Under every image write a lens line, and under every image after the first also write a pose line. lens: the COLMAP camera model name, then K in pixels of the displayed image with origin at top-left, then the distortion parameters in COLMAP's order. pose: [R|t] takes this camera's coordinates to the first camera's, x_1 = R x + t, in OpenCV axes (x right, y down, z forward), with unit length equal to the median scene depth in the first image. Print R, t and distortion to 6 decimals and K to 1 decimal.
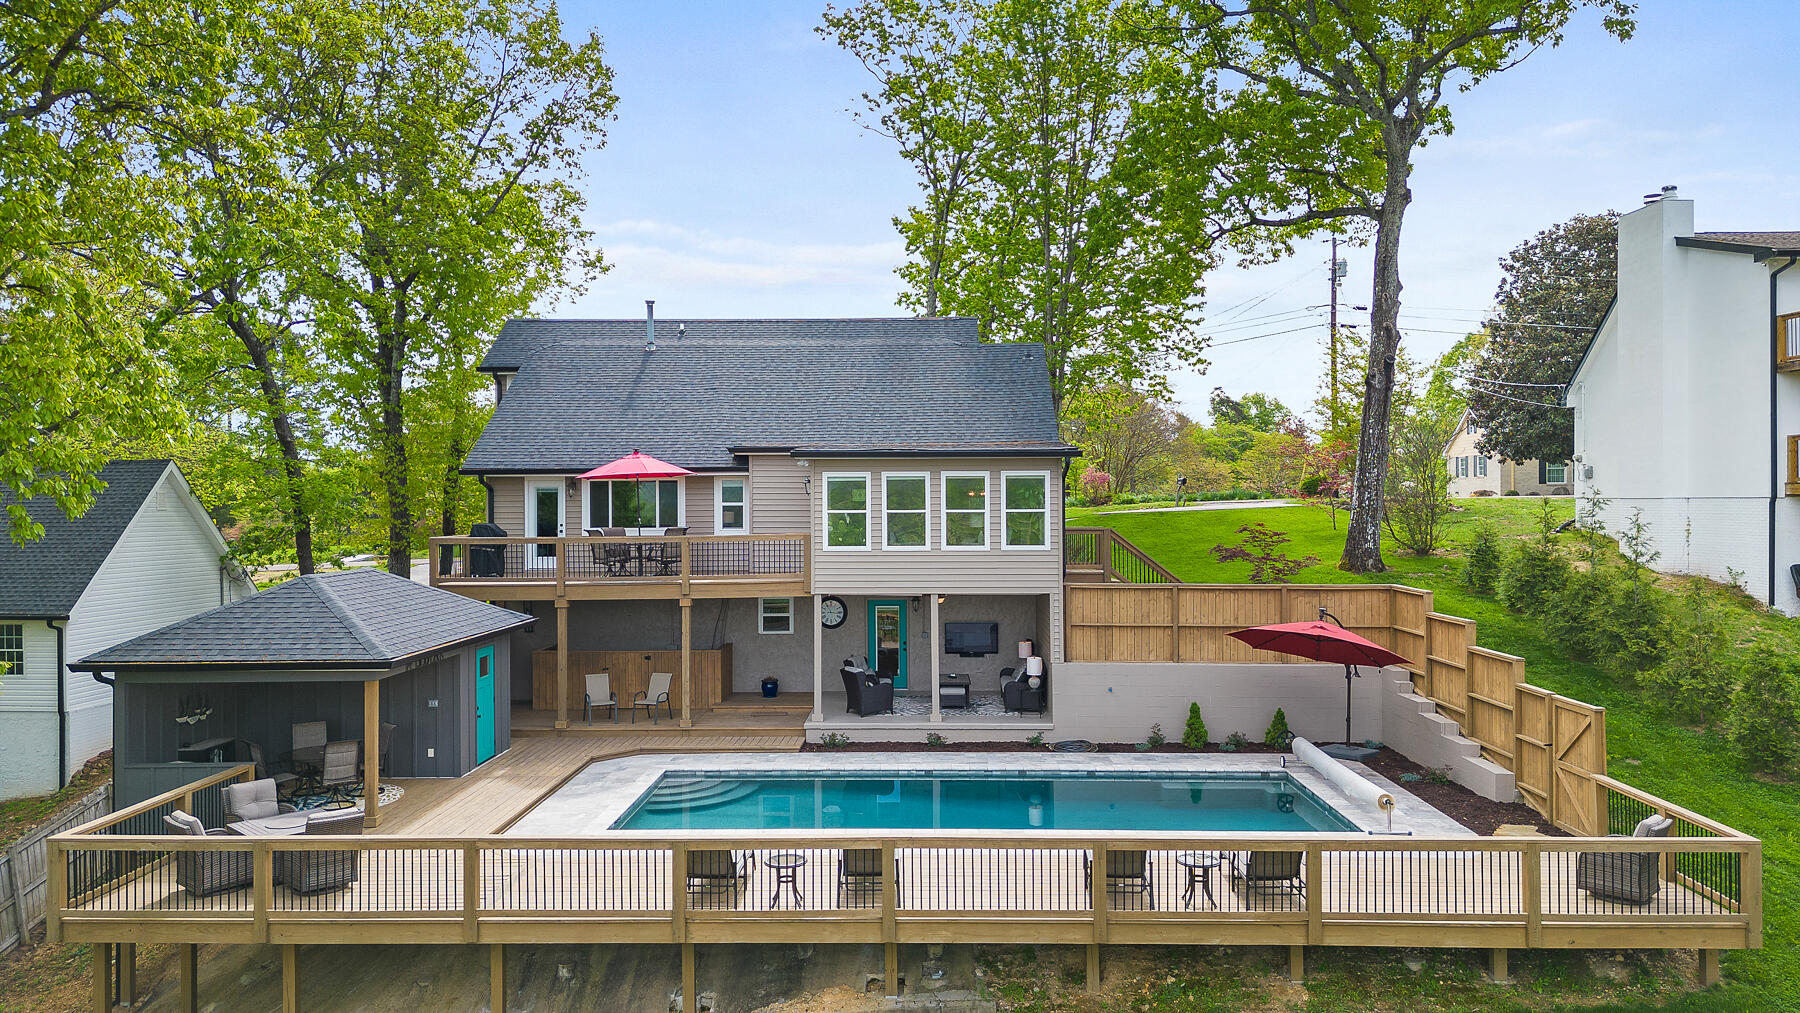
lens RADIAL K [[1259.8, 0, 900.0], [0, 1259.8, 506.5], [0, 0, 1]] dist [0.098284, -0.110171]
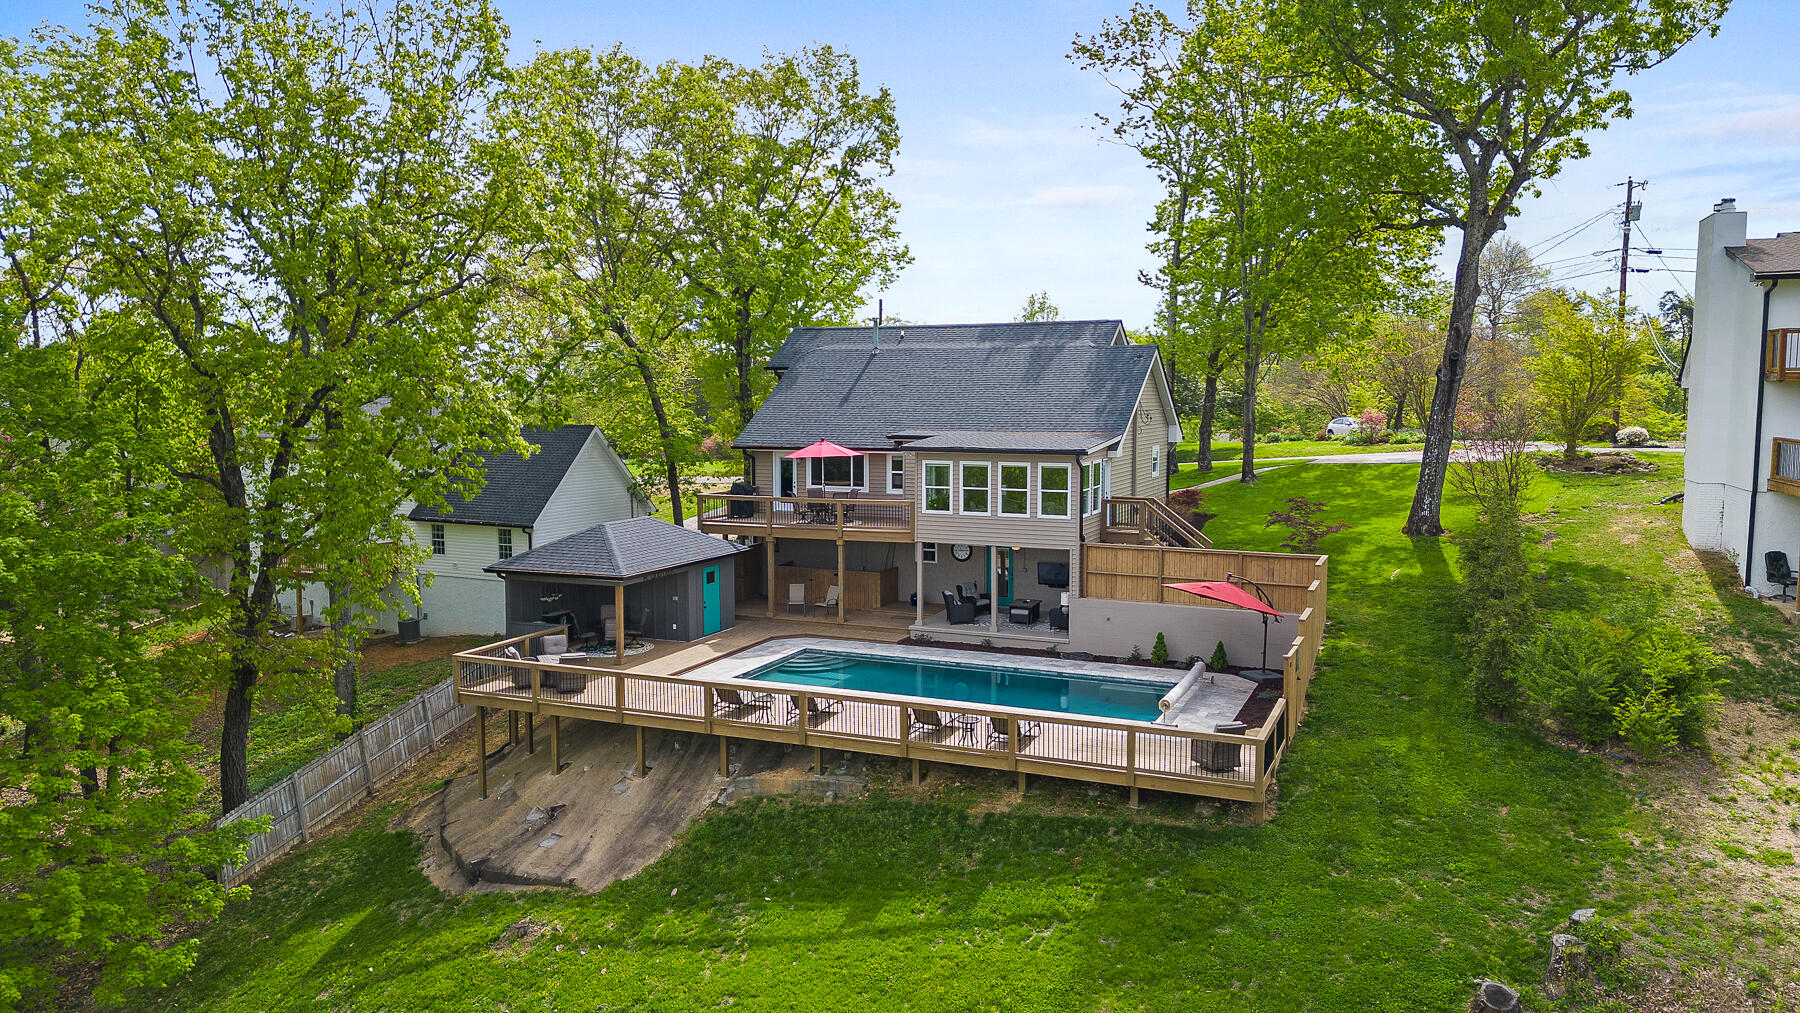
lens RADIAL K [[1259.8, 0, 900.0], [0, 1259.8, 506.5], [0, 0, 1]] dist [0.098284, -0.110171]
pose [[0.927507, 0.039290, -0.371735, 0.465987], [-0.006151, 0.995930, 0.089917, -0.105717], [0.373755, -0.081112, 0.923974, -0.382036]]
